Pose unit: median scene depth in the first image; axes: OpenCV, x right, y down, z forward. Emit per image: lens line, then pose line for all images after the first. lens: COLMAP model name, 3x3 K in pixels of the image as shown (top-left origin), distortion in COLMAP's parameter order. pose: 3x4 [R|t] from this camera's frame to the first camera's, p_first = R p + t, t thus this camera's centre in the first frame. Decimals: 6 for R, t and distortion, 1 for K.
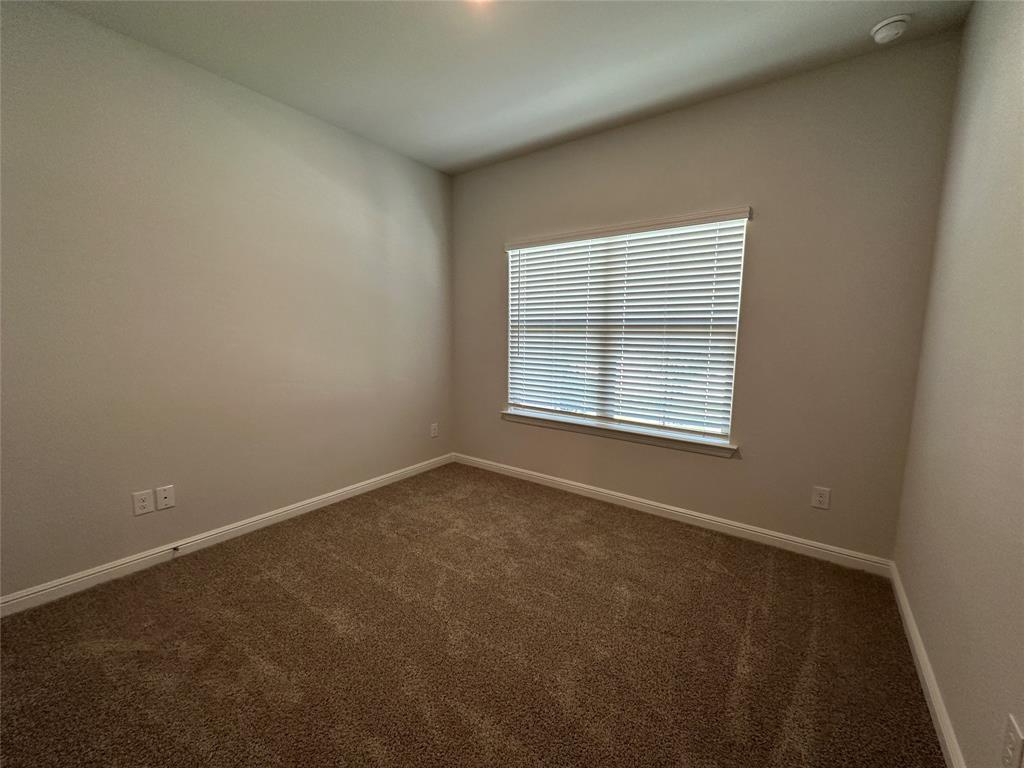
lens RADIAL K [[410.0, 0, 512.0], [0, 410.0, 384.0], [0, 0, 1]] dist [0.001324, 0.000046]
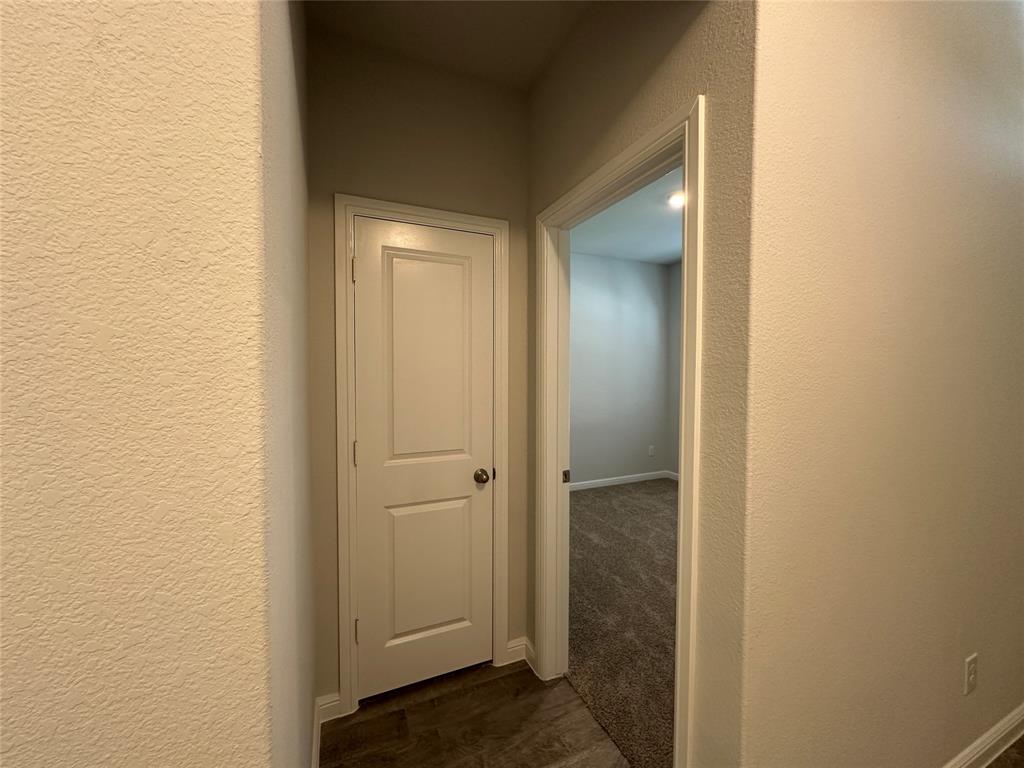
lens RADIAL K [[410.0, 0, 512.0], [0, 410.0, 384.0], [0, 0, 1]] dist [0.001324, 0.000046]
pose [[0.865596, 0.009328, -0.500656, 0.118890], [-0.050898, 0.996287, -0.069437, 0.018149], [0.498150, 0.085587, 0.862857, -0.566414]]
